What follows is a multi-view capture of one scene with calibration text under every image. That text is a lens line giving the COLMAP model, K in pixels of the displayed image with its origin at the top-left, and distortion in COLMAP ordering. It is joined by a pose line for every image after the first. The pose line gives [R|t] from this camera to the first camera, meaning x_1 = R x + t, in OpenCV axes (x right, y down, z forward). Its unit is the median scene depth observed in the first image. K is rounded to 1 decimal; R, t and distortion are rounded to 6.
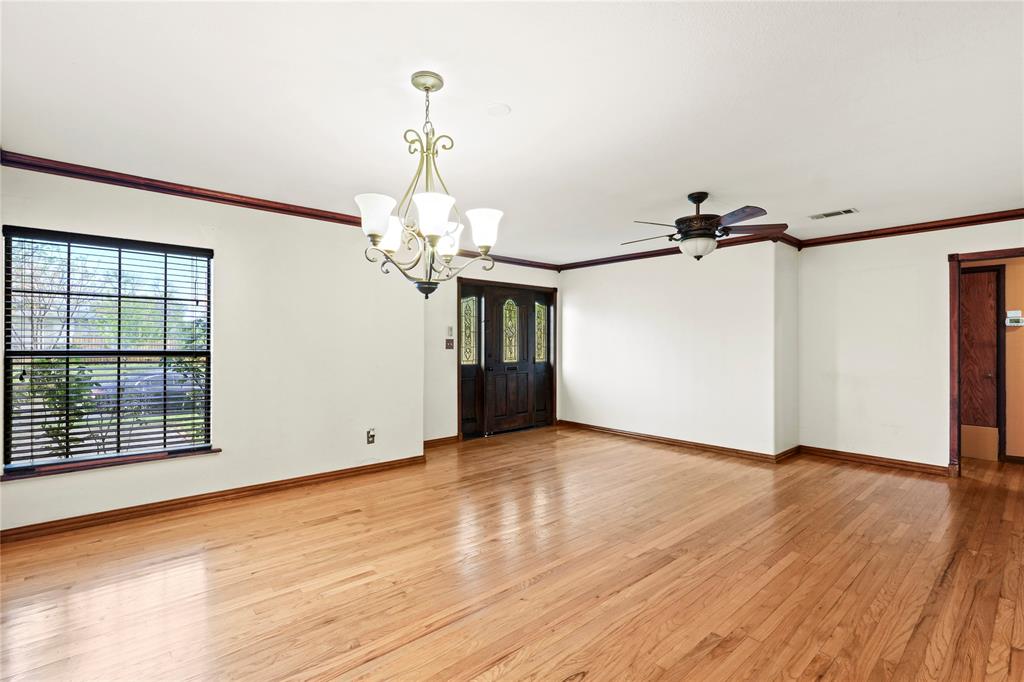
lens RADIAL K [[473.0, 0, 509.8], [0, 473.0, 338.1], [0, 0, 1]] dist [-0.001685, 0.000010]
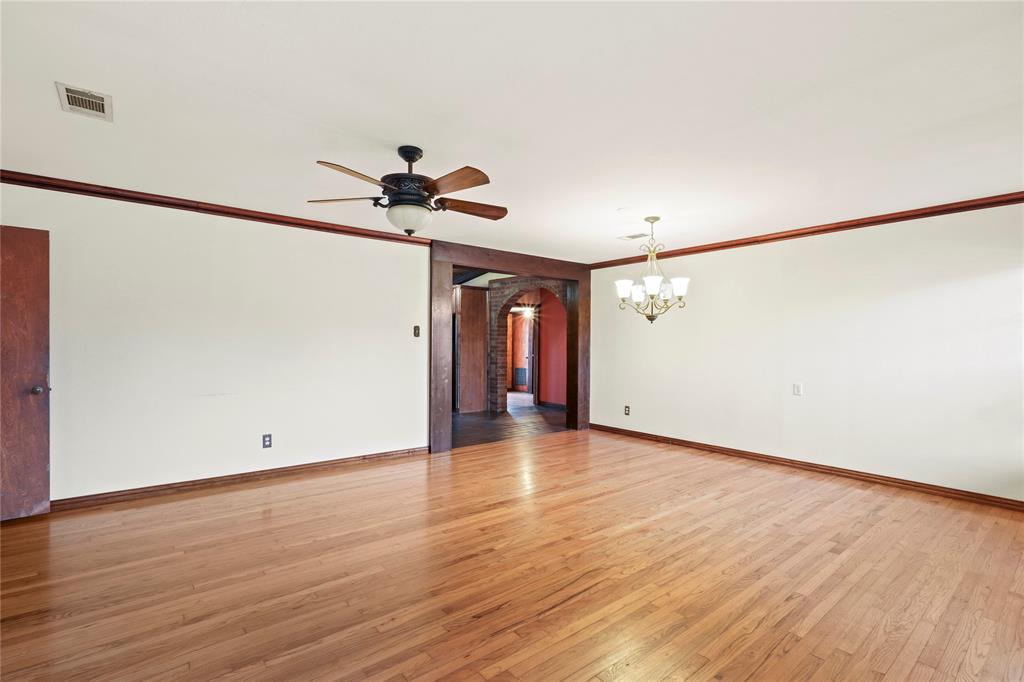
lens RADIAL K [[472.0, 0, 510.3], [0, 472.0, 345.9], [0, 0, 1]] dist [-0.000219, -0.000104]
pose [[-0.998908, -0.010340, 0.045570, 0.268684], [-0.010441, 0.999944, -0.001972, 0.019638], [-0.045547, -0.002446, -0.998959, 2.396830]]
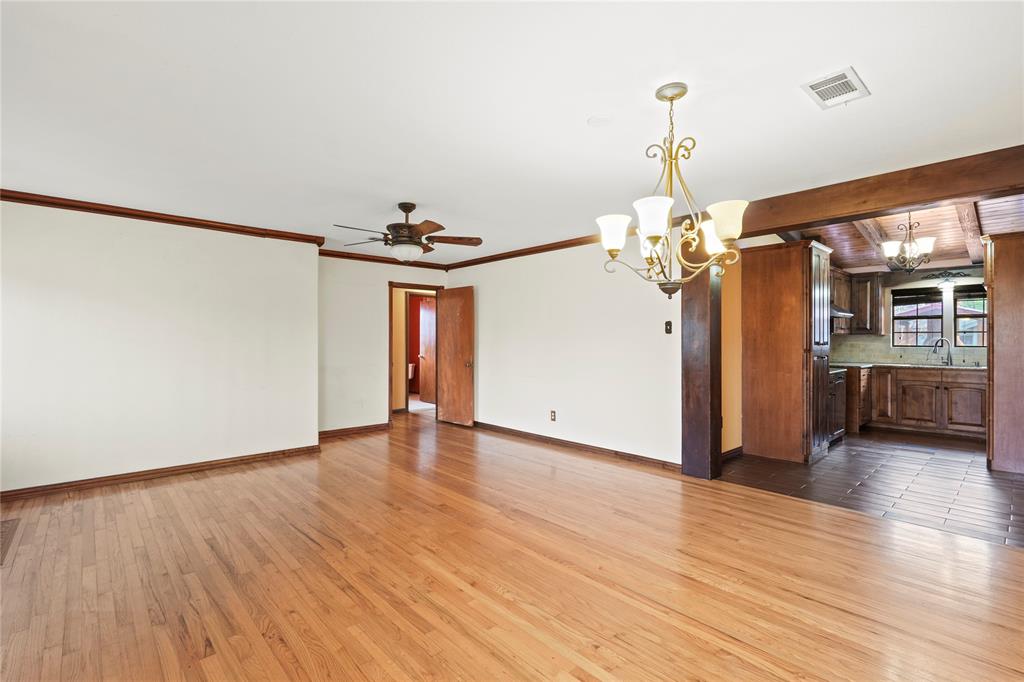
lens RADIAL K [[468.3, 0, 507.8], [0, 468.3, 340.8], [0, 0, 1]] dist [0.000120, 0.000328]
pose [[-0.008562, -0.003385, 0.999958, -0.930892], [-0.007931, 0.999963, 0.003317, 0.006639], [-0.999932, -0.007903, -0.008588, 1.055819]]
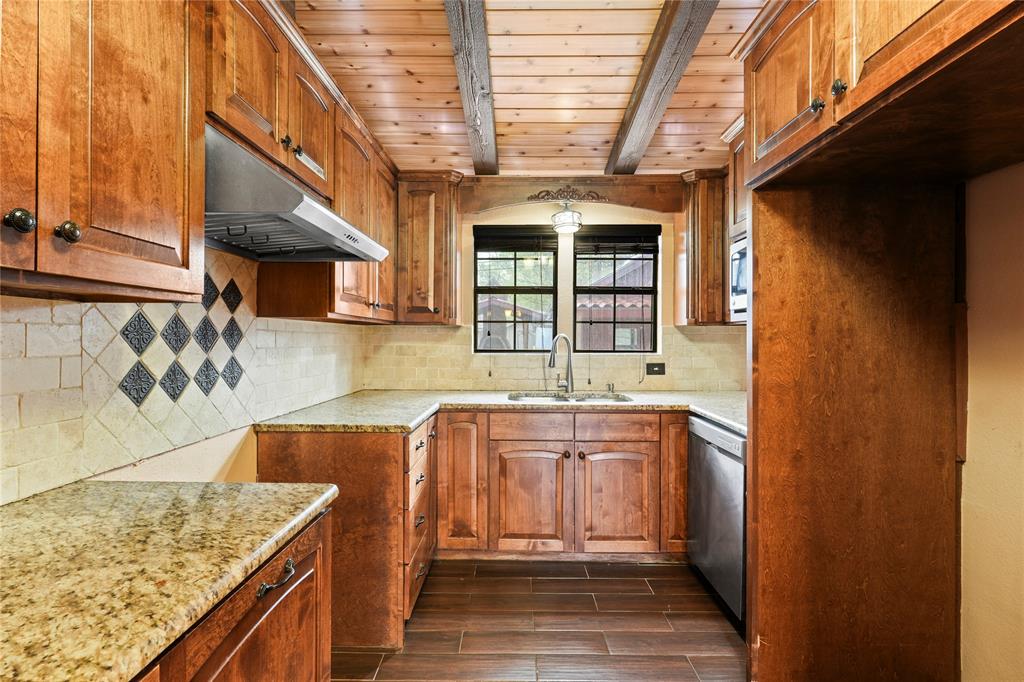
lens RADIAL K [[468.3, 0, 507.8], [0, 468.3, 340.8], [0, 0, 1]] dist [0.000120, 0.000328]
pose [[-0.730224, -0.007108, 0.683171, 0.820259], [-0.009818, 0.999952, -0.000091, 0.000269], [-0.683137, -0.006774, -0.730259, -0.327391]]
